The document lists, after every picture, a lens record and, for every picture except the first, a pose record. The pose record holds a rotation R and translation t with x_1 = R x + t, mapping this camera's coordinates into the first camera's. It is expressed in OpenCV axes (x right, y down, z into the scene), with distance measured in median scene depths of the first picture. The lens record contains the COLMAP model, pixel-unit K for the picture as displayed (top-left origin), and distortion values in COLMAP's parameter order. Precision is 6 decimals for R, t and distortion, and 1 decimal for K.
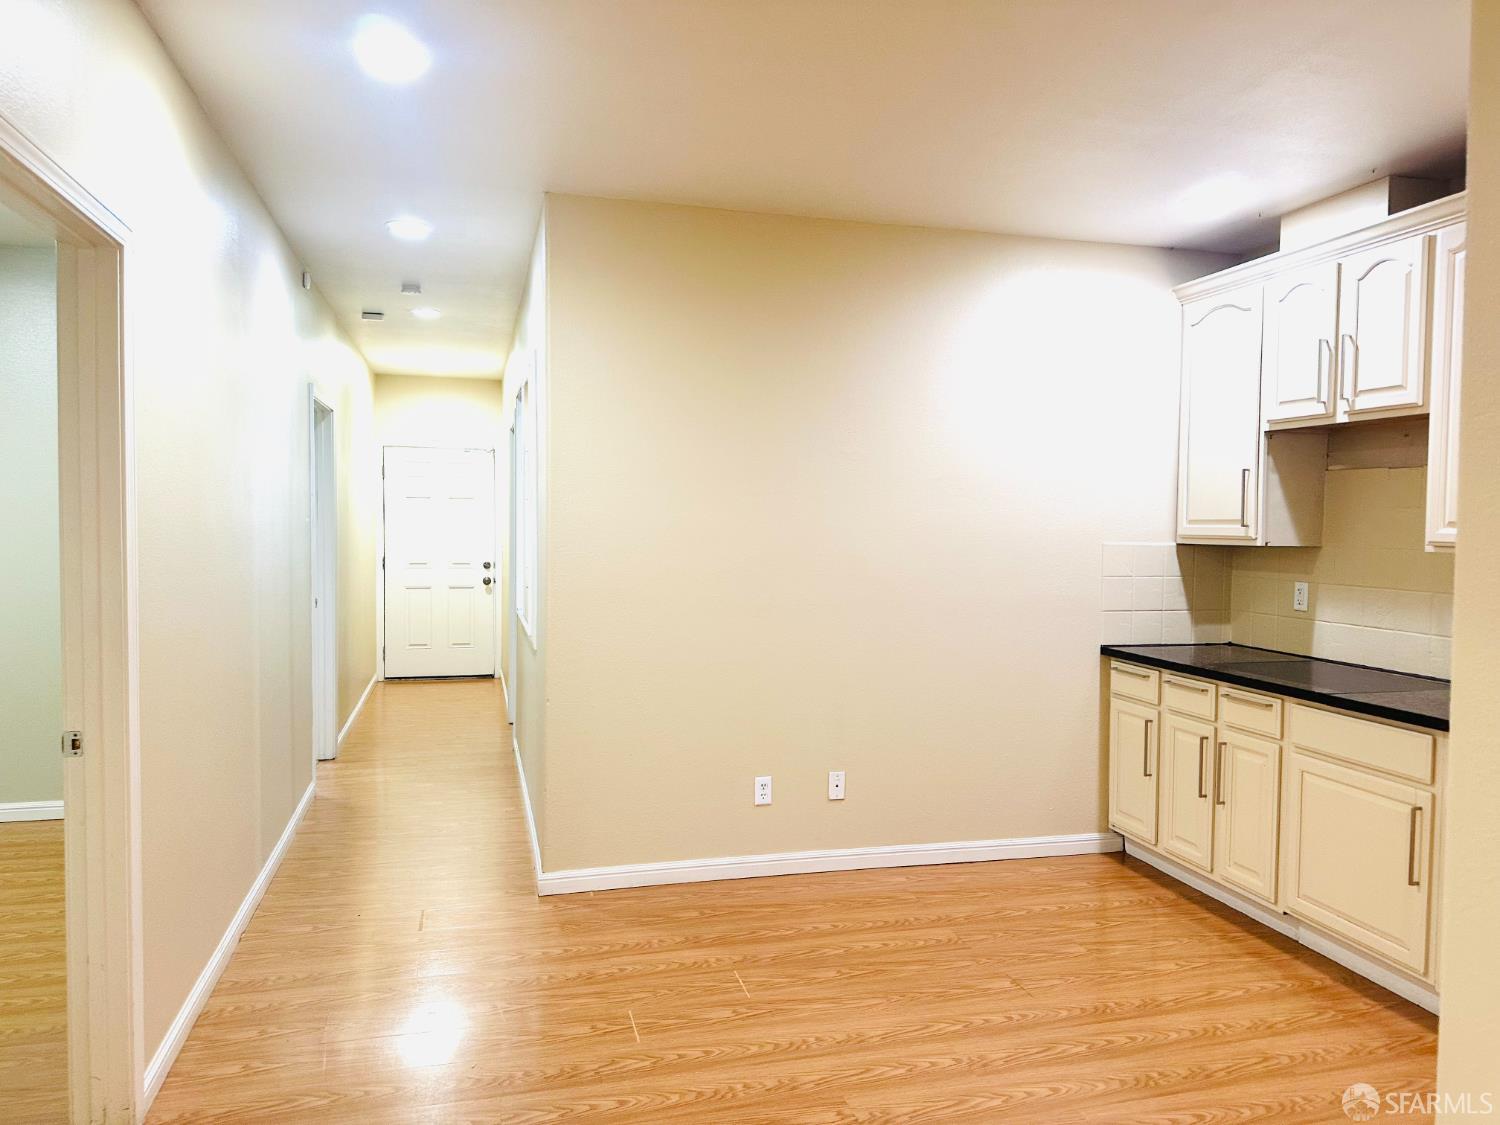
lens RADIAL K [[1089.4, 0, 753.7], [0, 1089.4, 543.3], [0, 0, 1]] dist [0.270192, -0.290000]
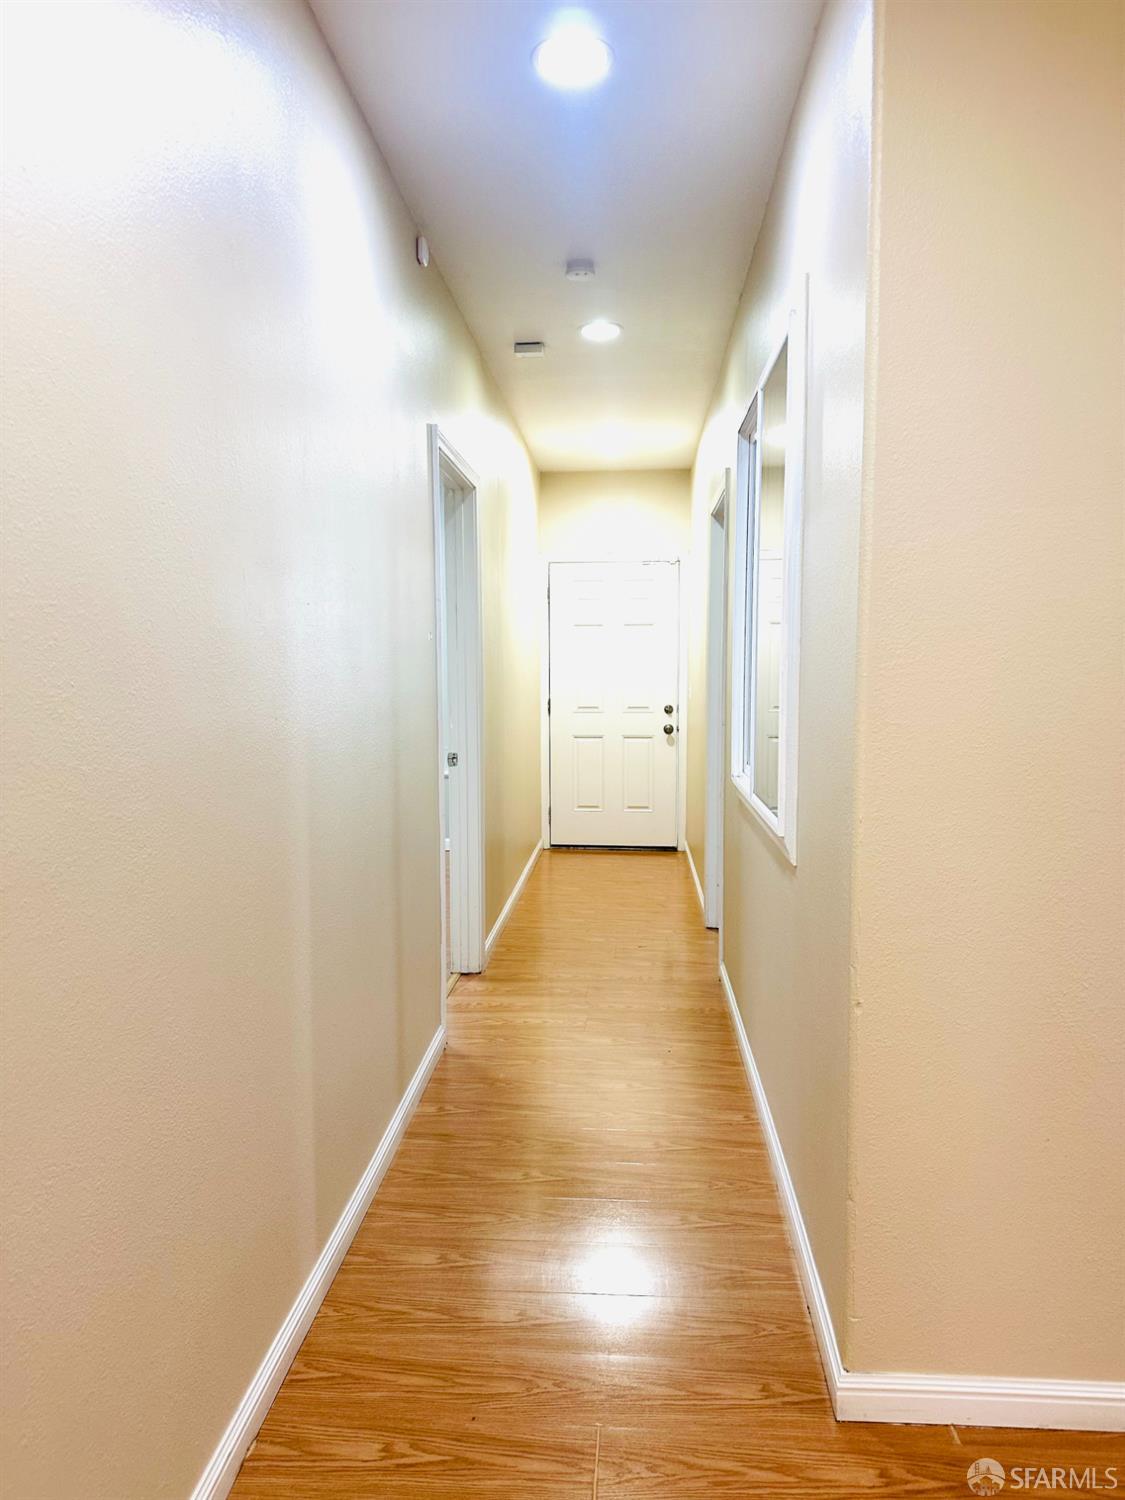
lens RADIAL K [[1025.9, 0, 562.5], [0, 1025.9, 750.0], [0, 0, 1]] dist [0.045826, -0.071546]
pose [[0.948731, 0.013142, -0.315810, -0.110272], [0.003858, 0.998579, 0.053143, 0.013114], [0.316060, -0.051637, 0.947333, 0.382479]]
